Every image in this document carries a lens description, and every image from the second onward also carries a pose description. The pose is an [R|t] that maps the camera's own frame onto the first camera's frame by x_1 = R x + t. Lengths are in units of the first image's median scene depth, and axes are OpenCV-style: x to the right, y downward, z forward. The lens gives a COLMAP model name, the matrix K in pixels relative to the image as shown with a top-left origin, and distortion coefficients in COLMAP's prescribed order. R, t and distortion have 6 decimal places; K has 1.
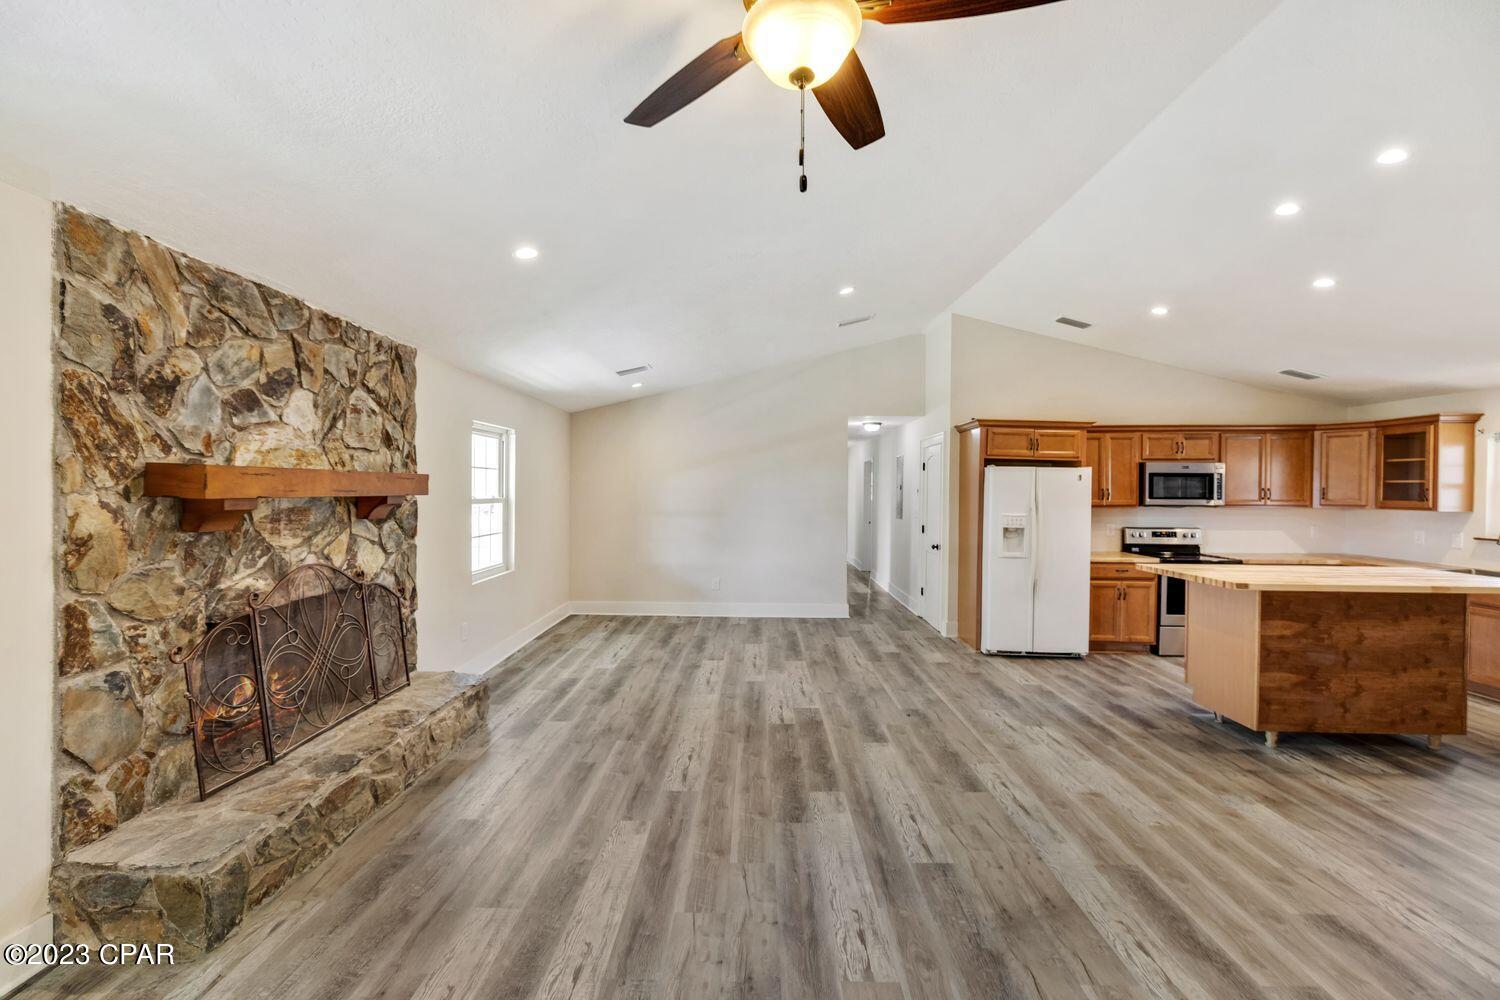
lens RADIAL K [[622.0, 0, 744.8], [0, 622.0, 493.7], [0, 0, 1]] dist [-0.002052, -0.000193]
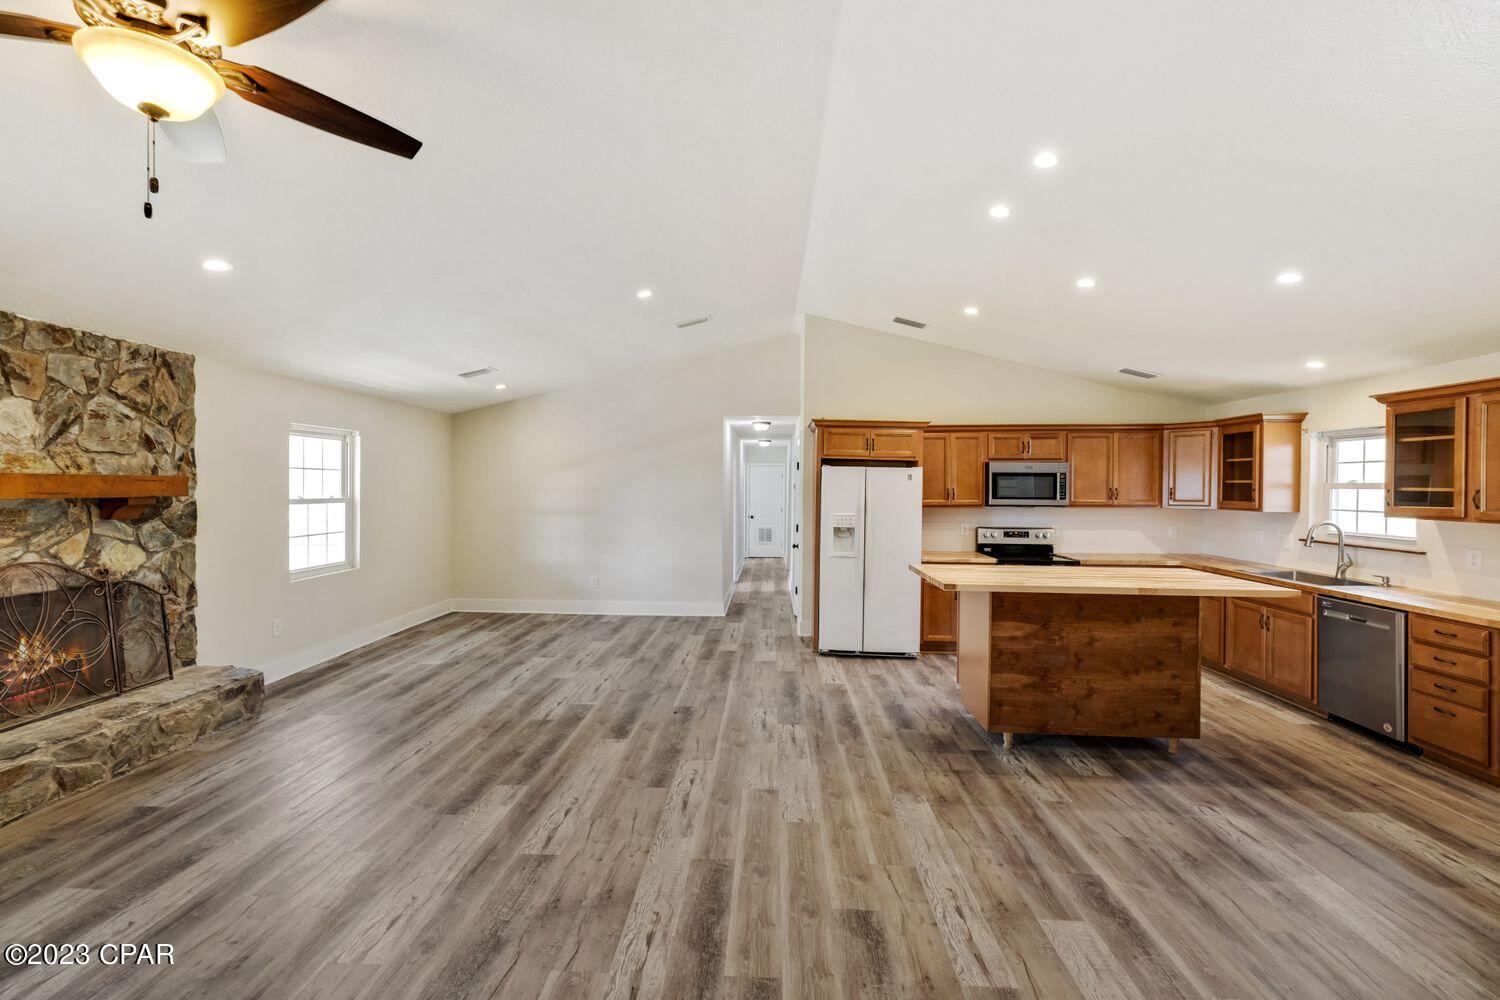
lens RADIAL K [[623.8, 0, 741.8], [0, 623.8, 490.6], [0, 0, 1]] dist [-0.000253, -0.000331]
pose [[0.999600, -0.000189, -0.028289, 0.466278], [0.000158, 0.999999, -0.001094, -0.006304], [0.028289, 0.001090, 0.999599, -0.018821]]
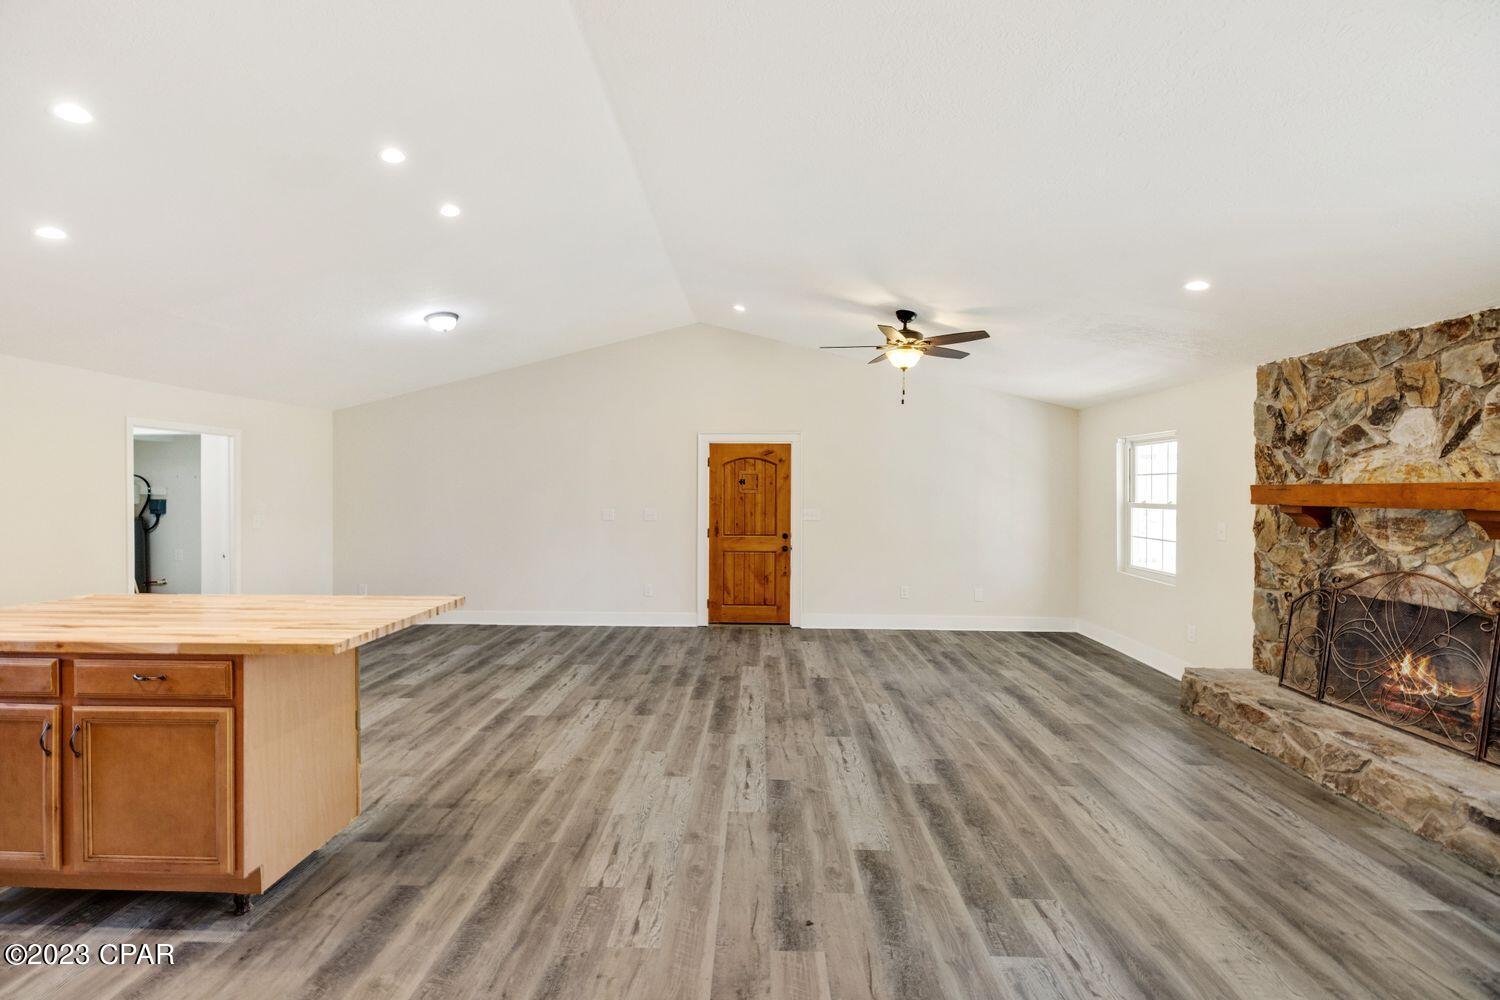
lens RADIAL K [[627.9, 0, 738.5], [0, 627.9, 492.0], [0, 0, 1]] dist [0.000072, 0.000060]
pose [[-0.999822, -0.012337, 0.014244, 0.373110], [-0.012206, 0.999883, 0.009273, -0.016115], [-0.014357, 0.009097, -0.999856, 1.779345]]
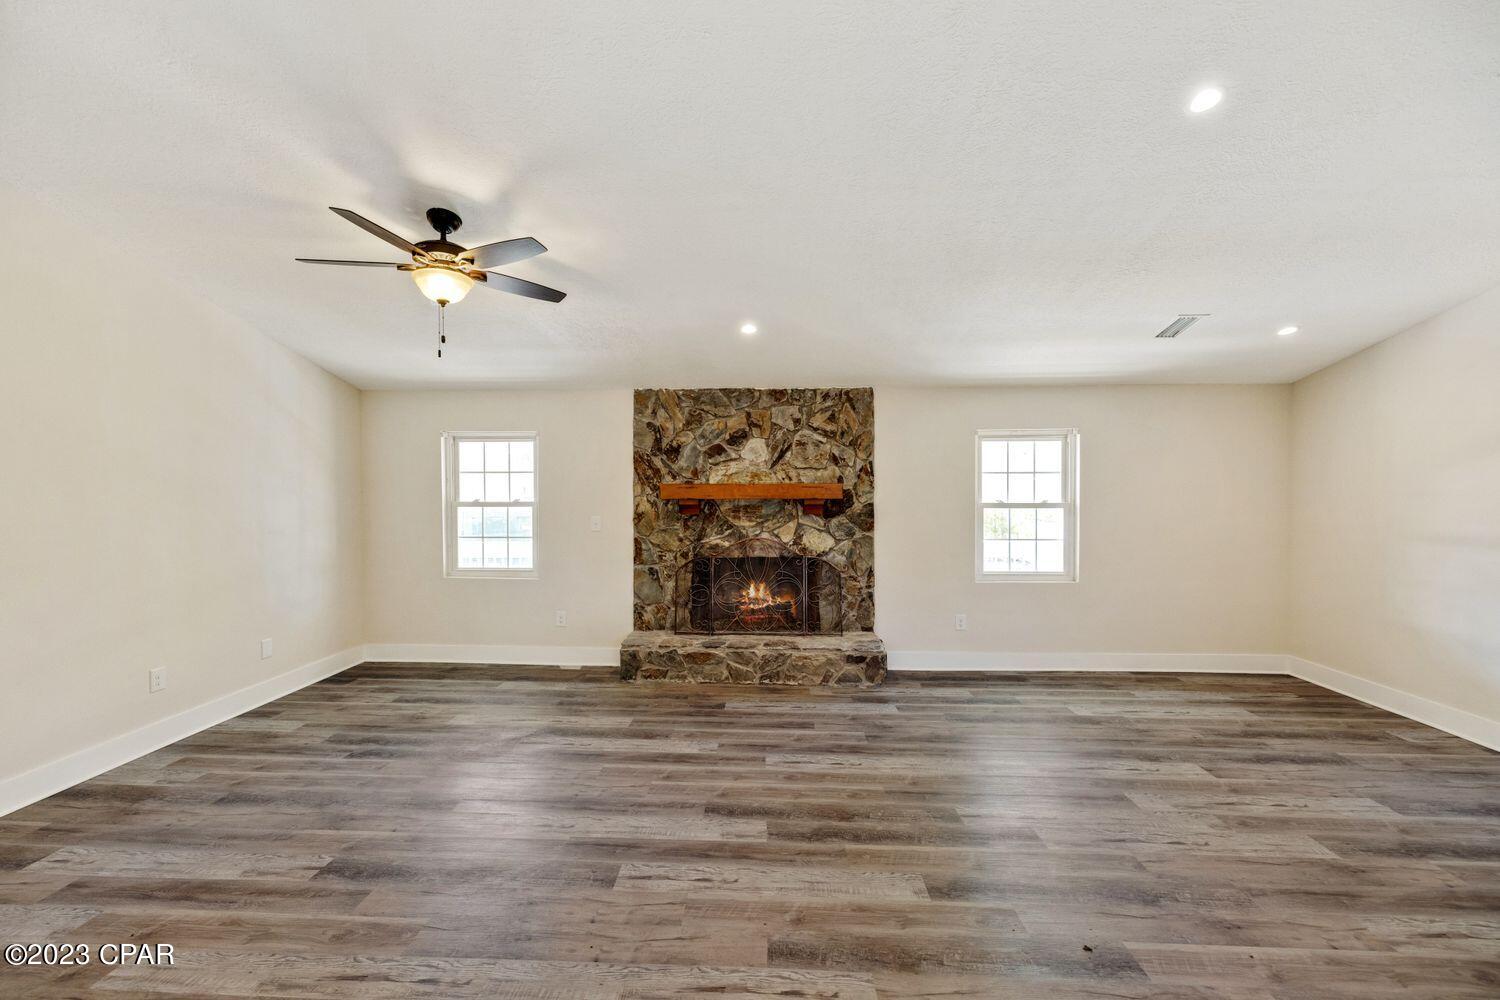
lens RADIAL K [[625.5, 0, 743.4], [0, 625.5, 495.7], [0, 0, 1]] dist [0.001527, -0.000776]
pose [[-0.023093, 0.007519, -0.999705, 0.899680], [-0.005192, 0.999957, 0.007641, -0.014711], [0.999720, 0.005367, -0.023053, 0.850760]]
